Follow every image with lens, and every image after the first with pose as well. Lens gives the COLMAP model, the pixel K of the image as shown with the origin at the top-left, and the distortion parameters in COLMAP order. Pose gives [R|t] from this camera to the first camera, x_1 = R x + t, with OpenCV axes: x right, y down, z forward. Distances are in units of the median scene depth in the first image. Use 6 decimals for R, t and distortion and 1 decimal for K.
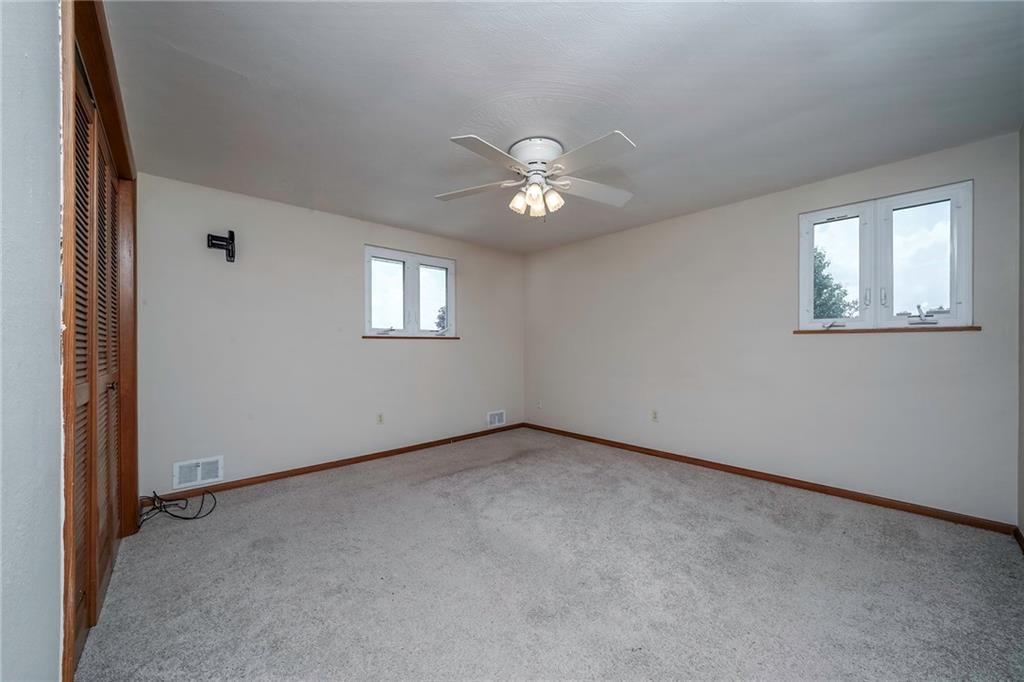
lens RADIAL K [[385.4, 0, 503.4], [0, 385.4, 346.7], [0, 0, 1]] dist [0.002311, 0.000102]
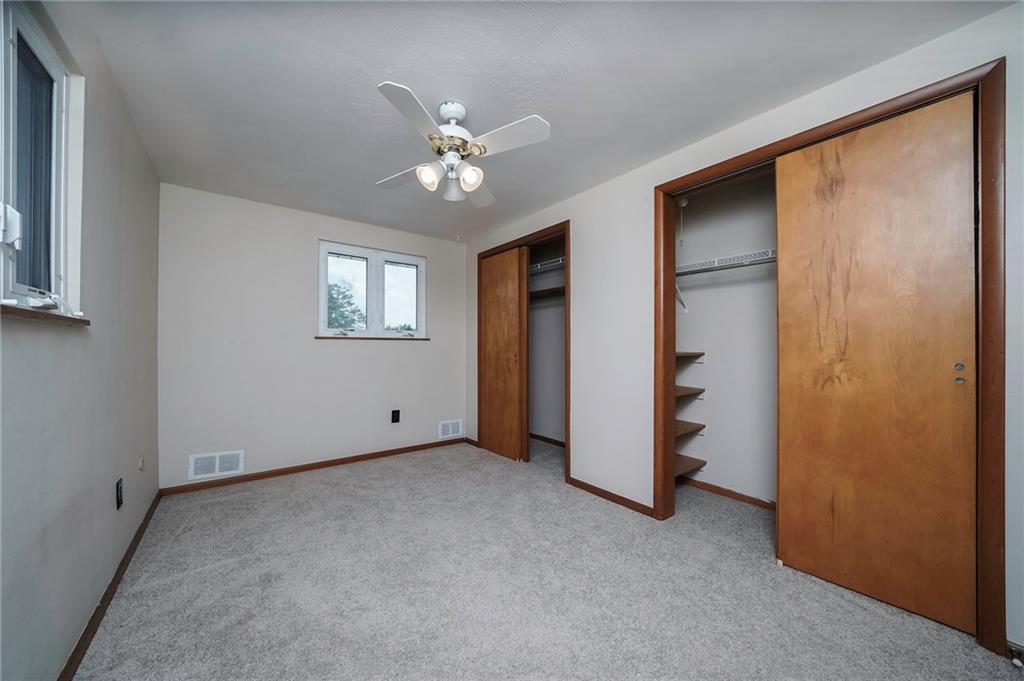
lens RADIAL K [[360.8, 0, 510.3], [0, 360.8, 340.8], [0, 0, 1]] dist [-0.001028, -0.000240]
pose [[0.996335, 0.010663, -0.084867, 0.159145], [-0.012585, 0.999676, -0.022143, -0.002244], [0.084603, 0.023130, 0.996146, 0.137168]]
